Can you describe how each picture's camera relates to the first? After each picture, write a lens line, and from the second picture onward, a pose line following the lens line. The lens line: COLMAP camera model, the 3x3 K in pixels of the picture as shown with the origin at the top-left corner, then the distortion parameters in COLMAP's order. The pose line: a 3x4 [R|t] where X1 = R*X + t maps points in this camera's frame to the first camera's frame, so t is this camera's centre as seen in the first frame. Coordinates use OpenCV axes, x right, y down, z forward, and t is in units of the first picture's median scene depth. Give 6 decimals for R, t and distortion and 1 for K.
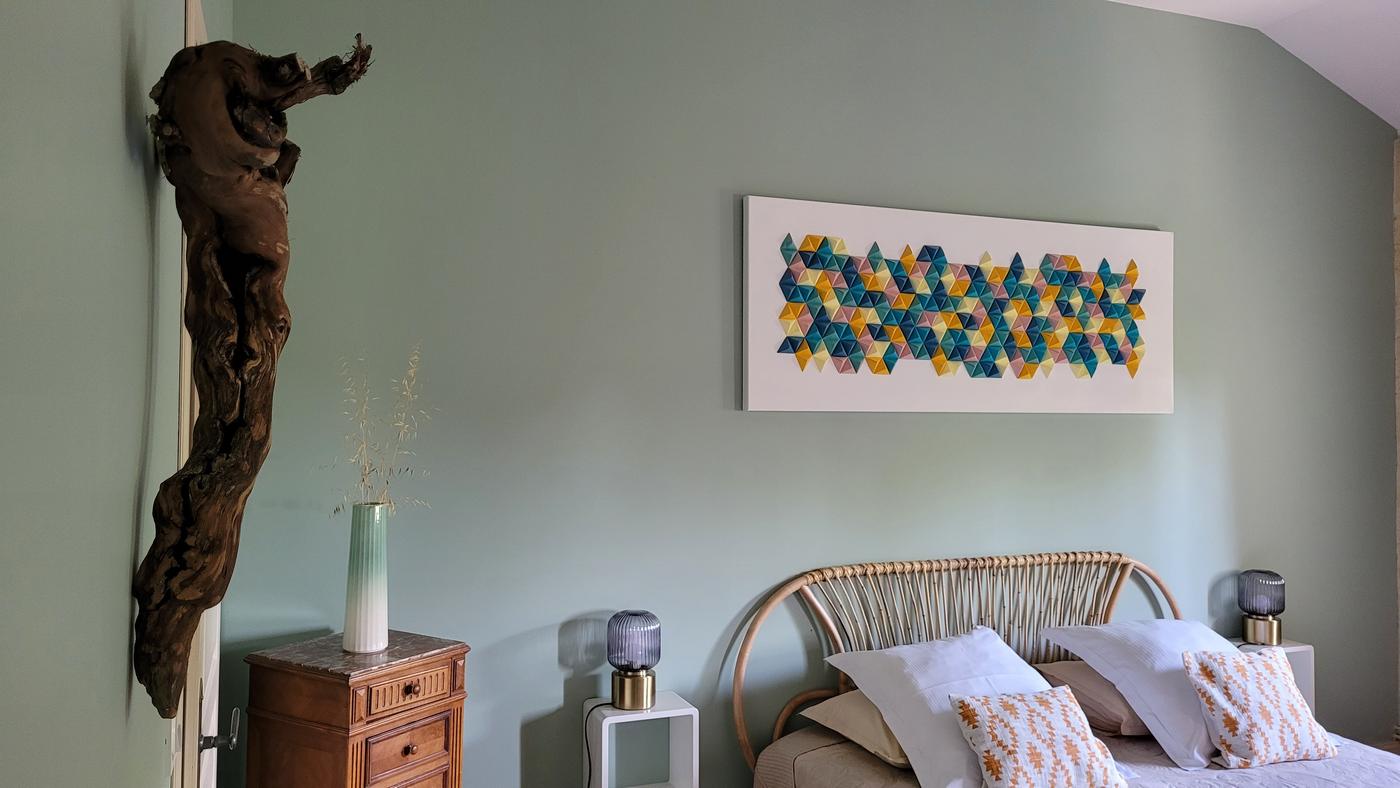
lens RADIAL K [[1054.1, 0, 689.2], [0, 1054.1, 398.1], [0, 0, 1]] dist [0.029881, 0.001817]
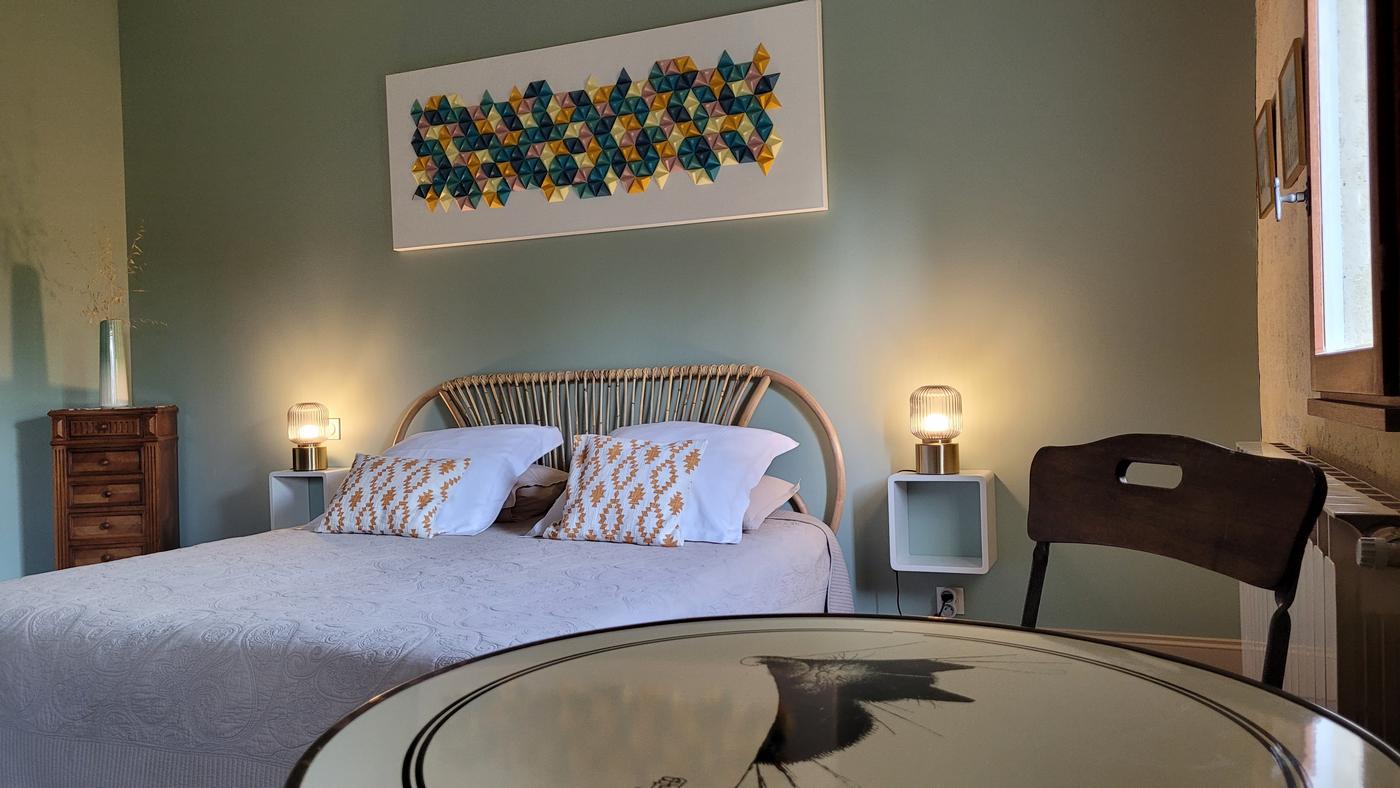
lens RADIAL K [[1054.1, 0, 689.2], [0, 1054.1, 398.1], [0, 0, 1]] dist [0.029881, 0.001817]
pose [[0.703877, -0.018993, -0.710068, 1.107398], [0.043510, 0.998918, 0.016411, 0.170334], [0.708988, -0.042446, 0.703942, 0.330974]]
